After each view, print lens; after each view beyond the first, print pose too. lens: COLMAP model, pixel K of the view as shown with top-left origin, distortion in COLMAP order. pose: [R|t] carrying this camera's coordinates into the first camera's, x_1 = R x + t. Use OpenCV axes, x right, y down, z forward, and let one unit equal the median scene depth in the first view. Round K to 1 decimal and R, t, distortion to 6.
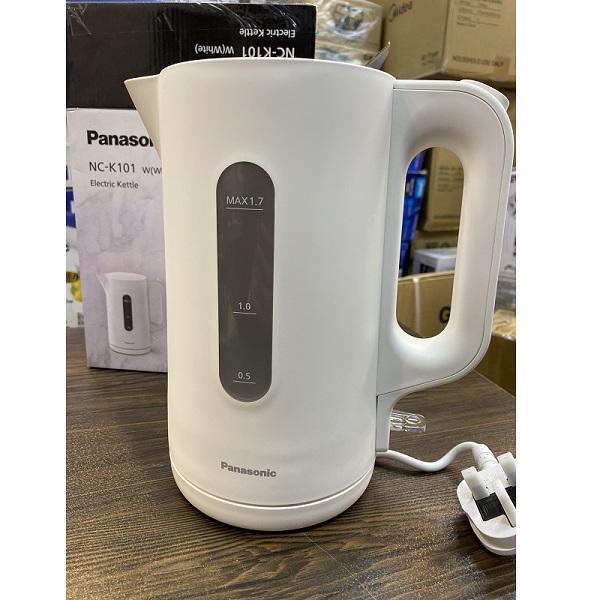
lens RADIAL K [[465.0, 0, 295.1], [0, 465.0, 293.4], [0, 0, 1]] dist [0.005235, -0.000181]
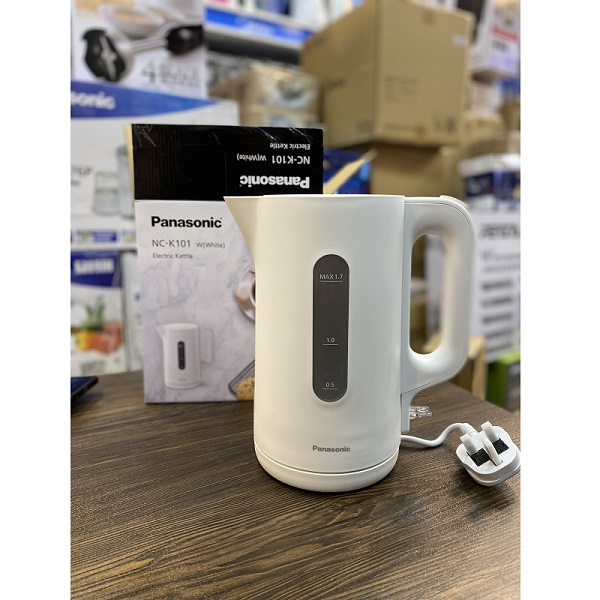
lens RADIAL K [[454.2, 0, 300.0], [0, 454.2, 300.0], [0, 0, 1]] dist [0.112744, -0.185043]
pose [[0.985473, -0.058414, 0.159470, -0.258094], [0.068322, 0.996013, -0.057364, -0.016334], [-0.155484, 0.067426, 0.985535, -0.310371]]
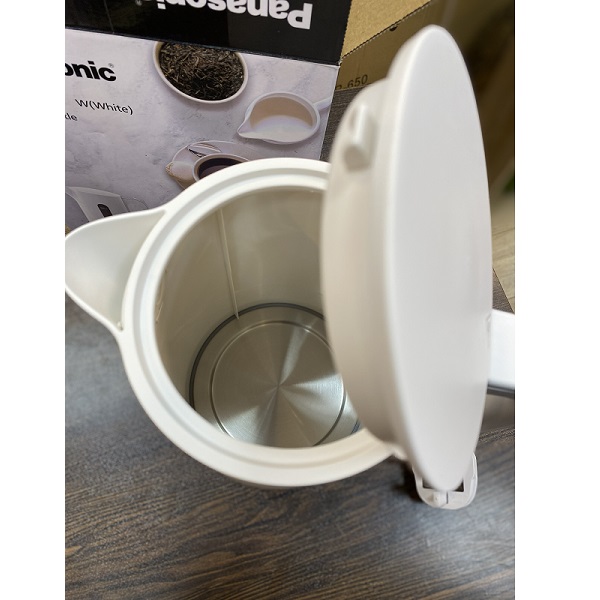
lens RADIAL K [[465.0, 0, 295.1], [0, 465.0, 293.4], [0, 0, 1]] dist [0.005235, -0.000181]
pose [[0.999317, 0.018956, 0.031715, -0.033116], [-0.036734, 0.601978, 0.797667, -0.651404], [-0.003972, -0.798288, 0.602263, 0.388735]]
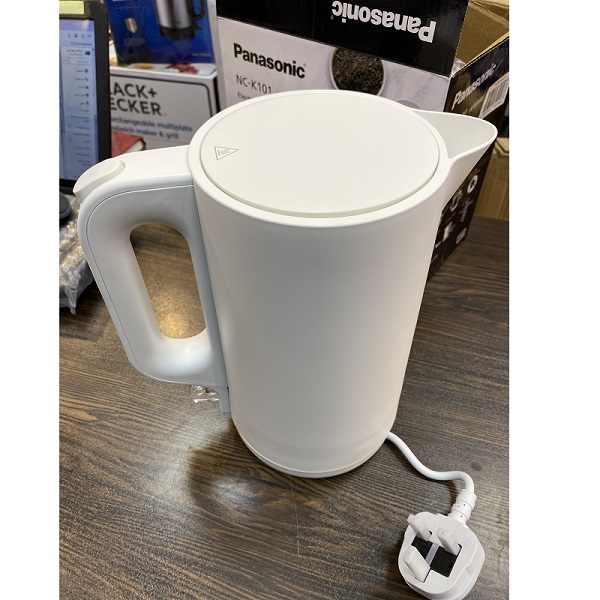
lens RADIAL K [[465.0, 0, 295.1], [0, 465.0, 293.4], [0, 0, 1]] dist [0.005235, -0.000181]
pose [[0.831684, 0.368478, -0.415361, 0.265402], [-0.110757, 0.843124, 0.526188, -0.438083], [0.544090, -0.391618, 0.742025, 0.135639]]
